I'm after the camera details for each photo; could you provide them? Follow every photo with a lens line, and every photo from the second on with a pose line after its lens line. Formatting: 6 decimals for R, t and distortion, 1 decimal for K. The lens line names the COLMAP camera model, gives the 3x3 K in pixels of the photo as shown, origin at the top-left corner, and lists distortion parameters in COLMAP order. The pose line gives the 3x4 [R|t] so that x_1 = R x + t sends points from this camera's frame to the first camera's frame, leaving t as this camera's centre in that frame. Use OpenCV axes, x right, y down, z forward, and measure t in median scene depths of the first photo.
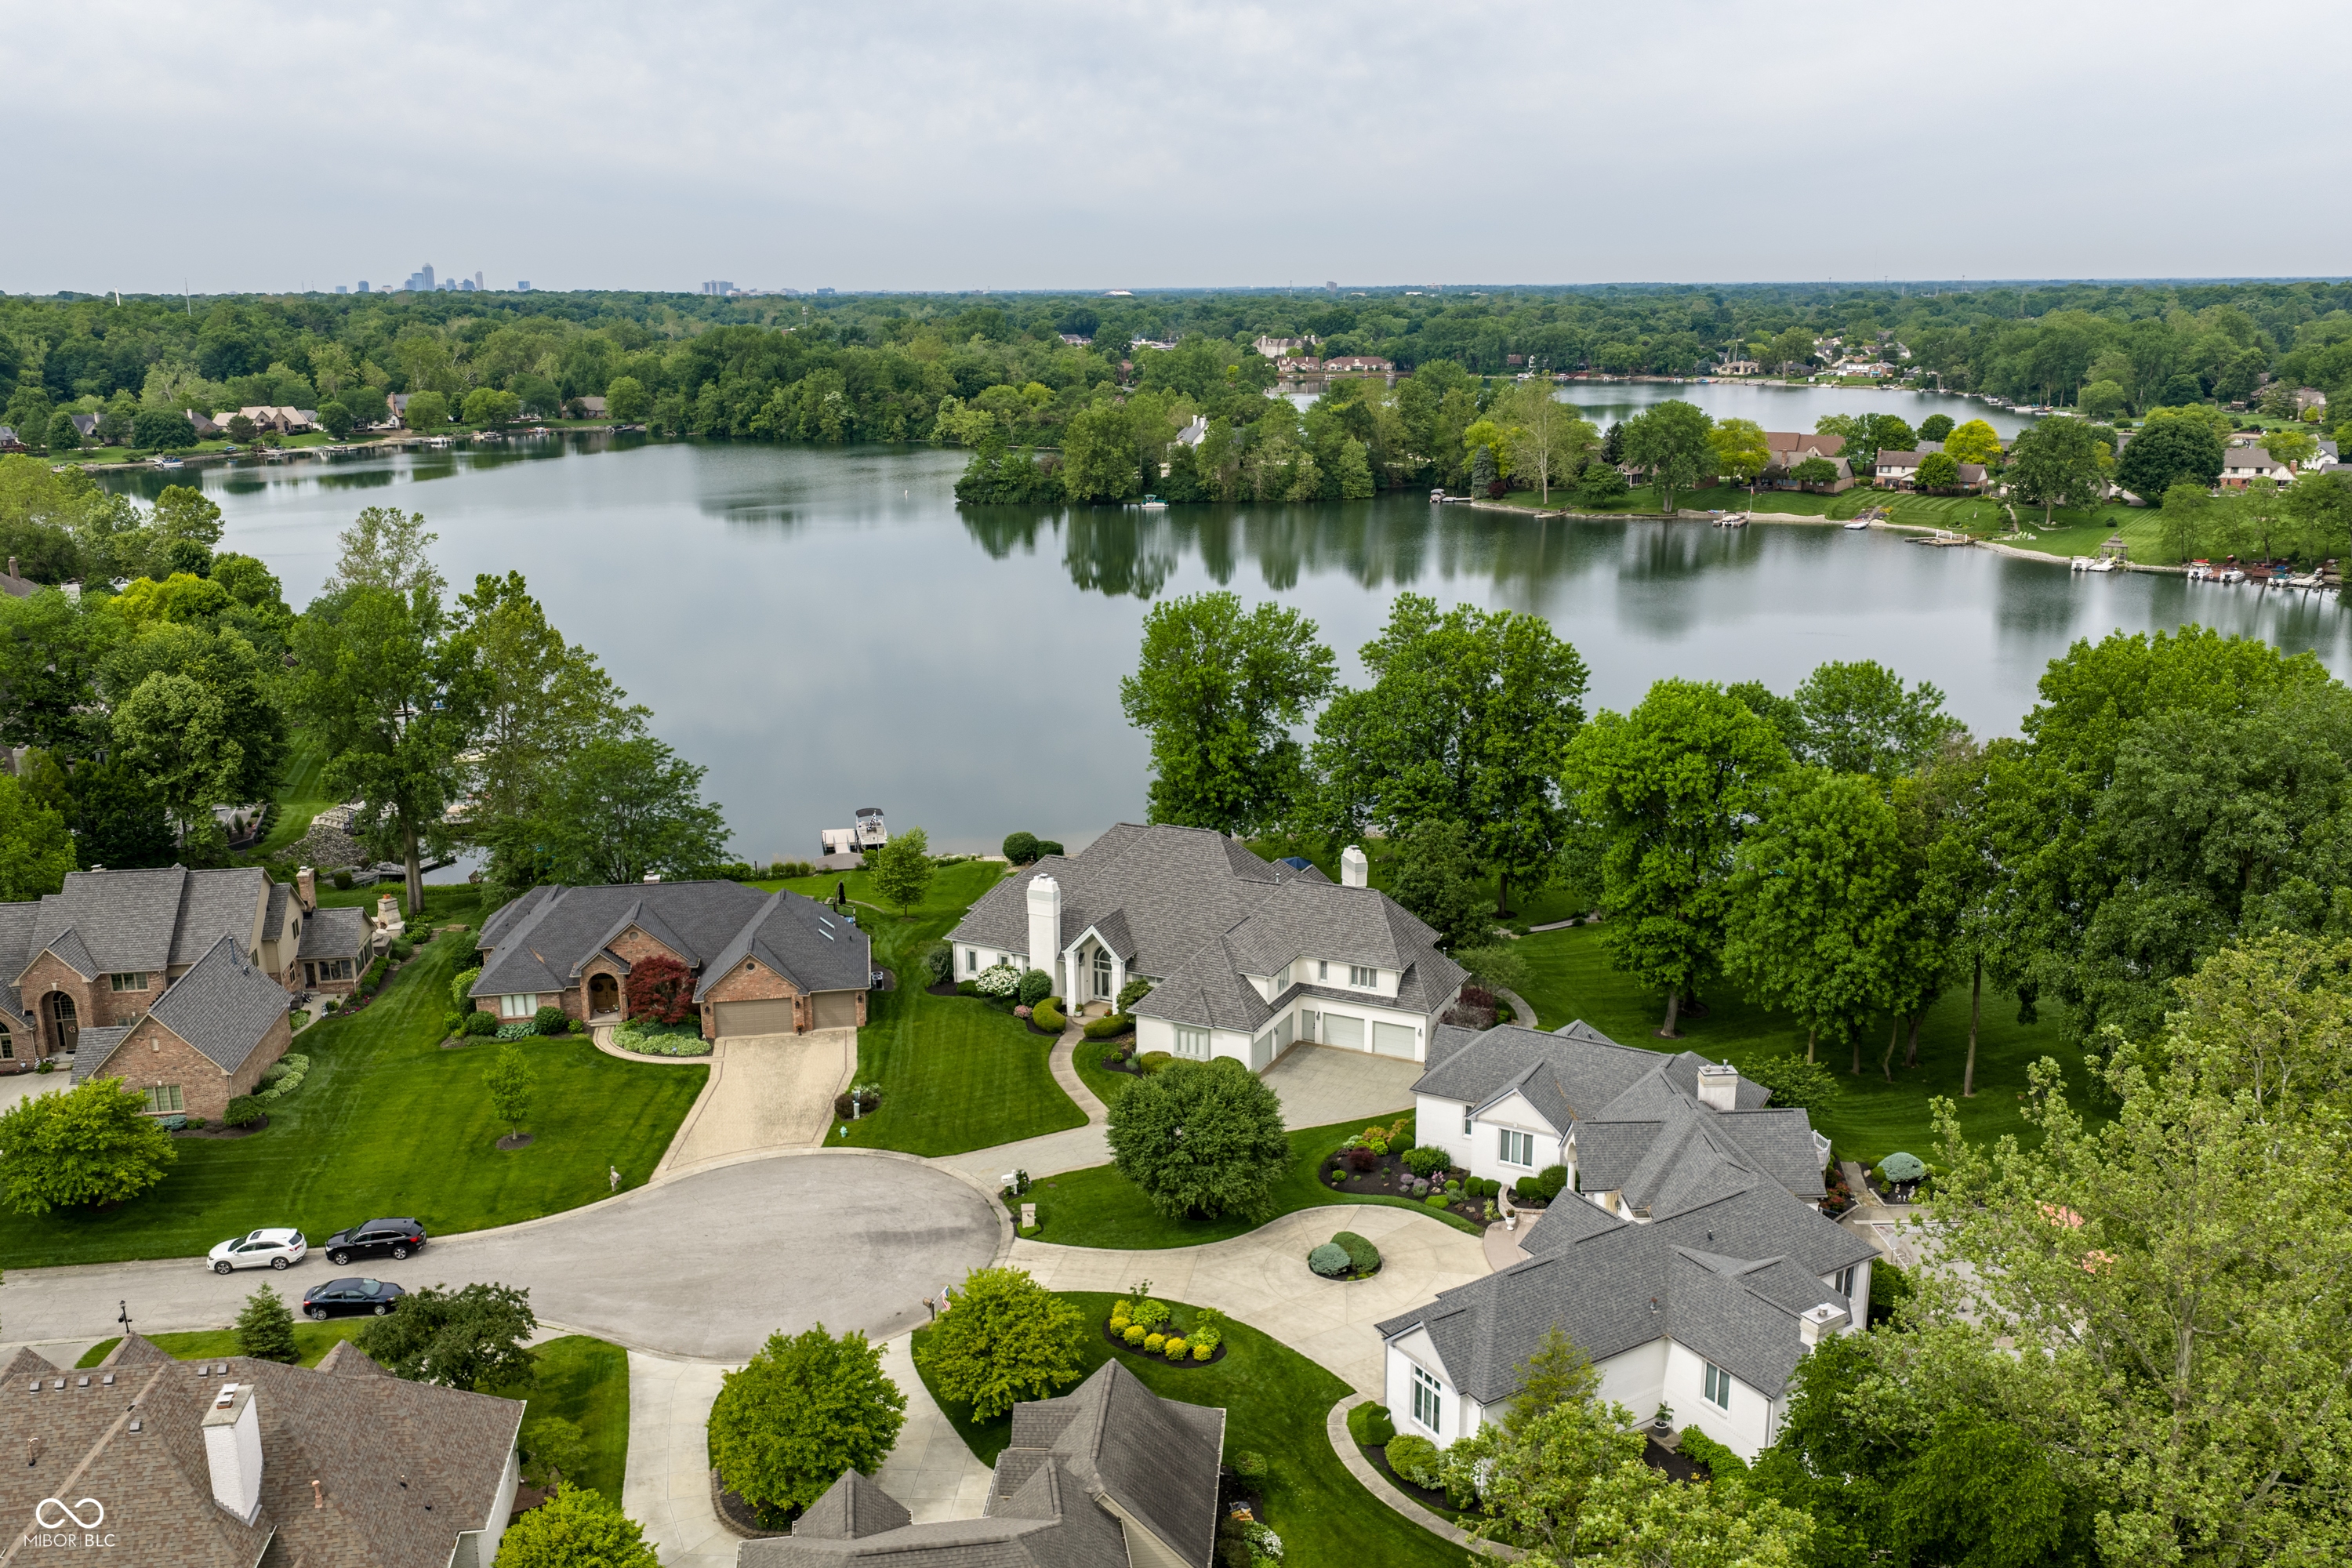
lens RADIAL K [[1949.5, 0, 1174.3], [0, 1949.5, 781.6], [0, 0, 1]] dist [0.018788, -0.040979]
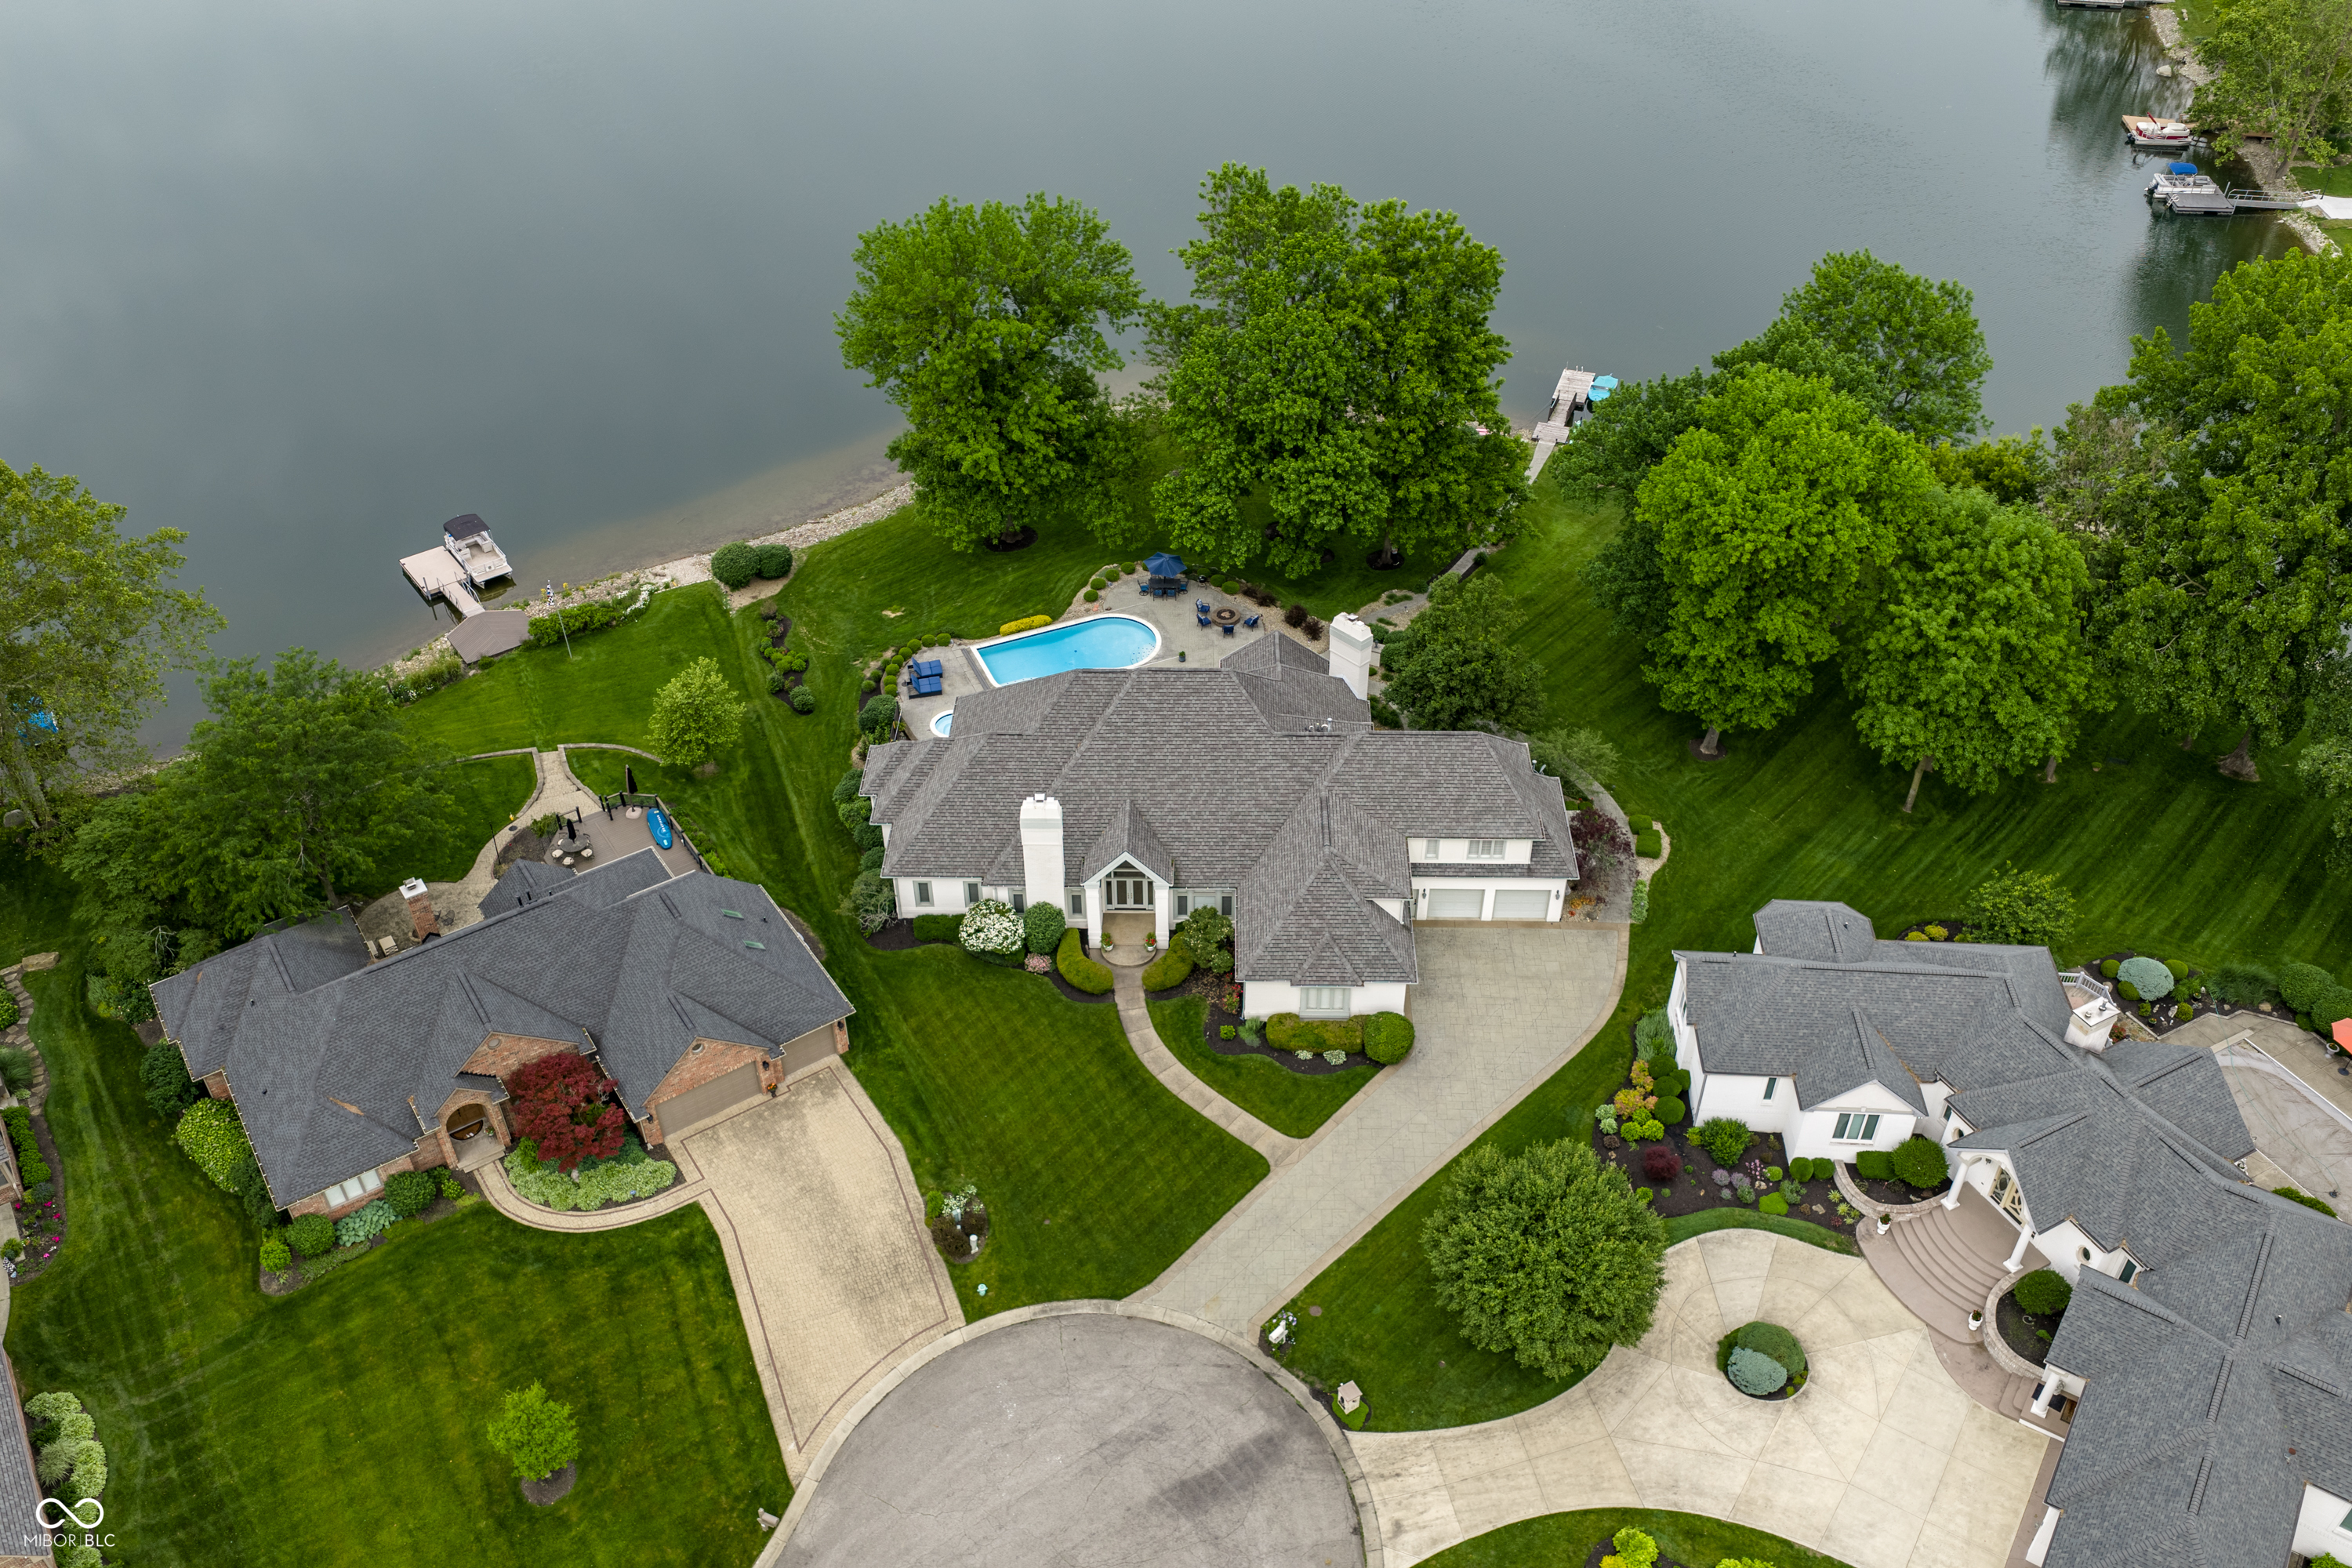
lens RADIAL K [[1949.5, 0, 1177.0], [0, 1949.5, 789.3], [0, 0, 1]] dist [0.018788, -0.040979]
pose [[0.906946, -0.267514, 0.325400, -0.246806], [0.103410, 0.890221, 0.443636, -0.261969], [-0.408356, -0.368705, 0.835046, 0.354350]]
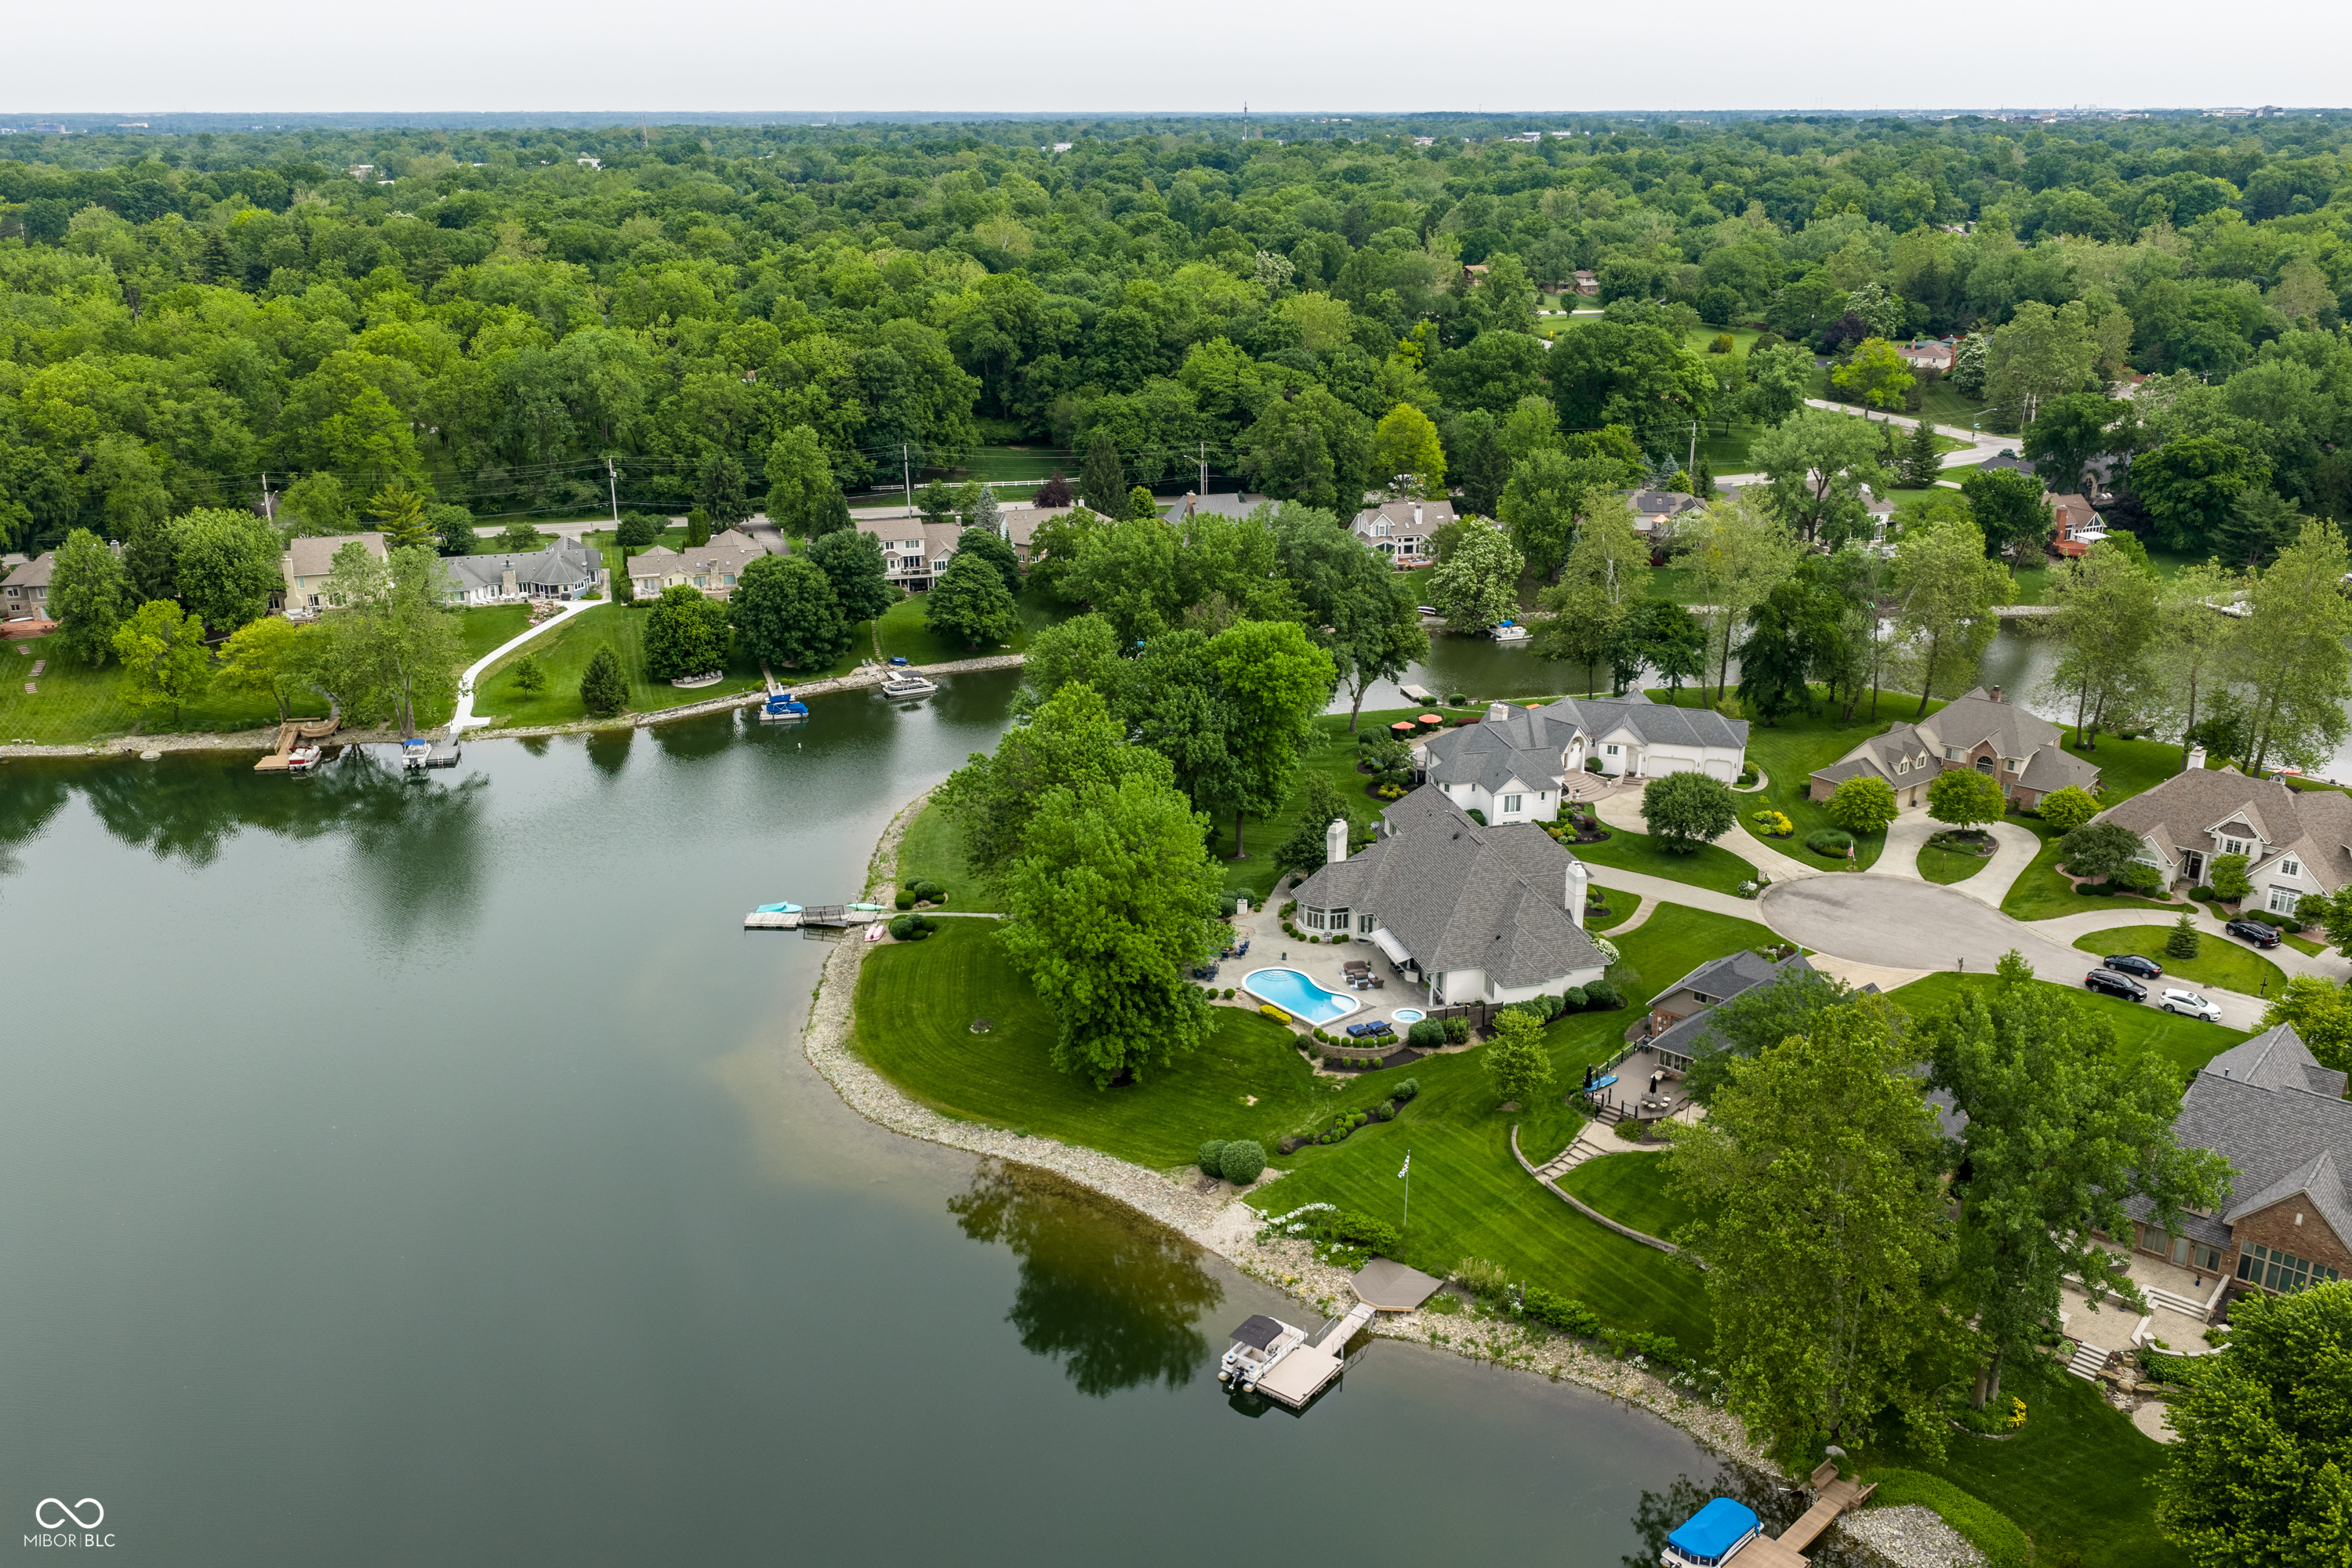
lens RADIAL K [[1949.5, 0, 1181.5], [0, 1949.5, 779.5], [0, 0, 1]] dist [0.018788, -0.040979]
pose [[-0.651063, -0.235417, 0.721592, -0.777339], [0.197439, 0.865432, 0.460485, -0.613695], [-0.732895, 0.442275, -0.516970, 1.753250]]
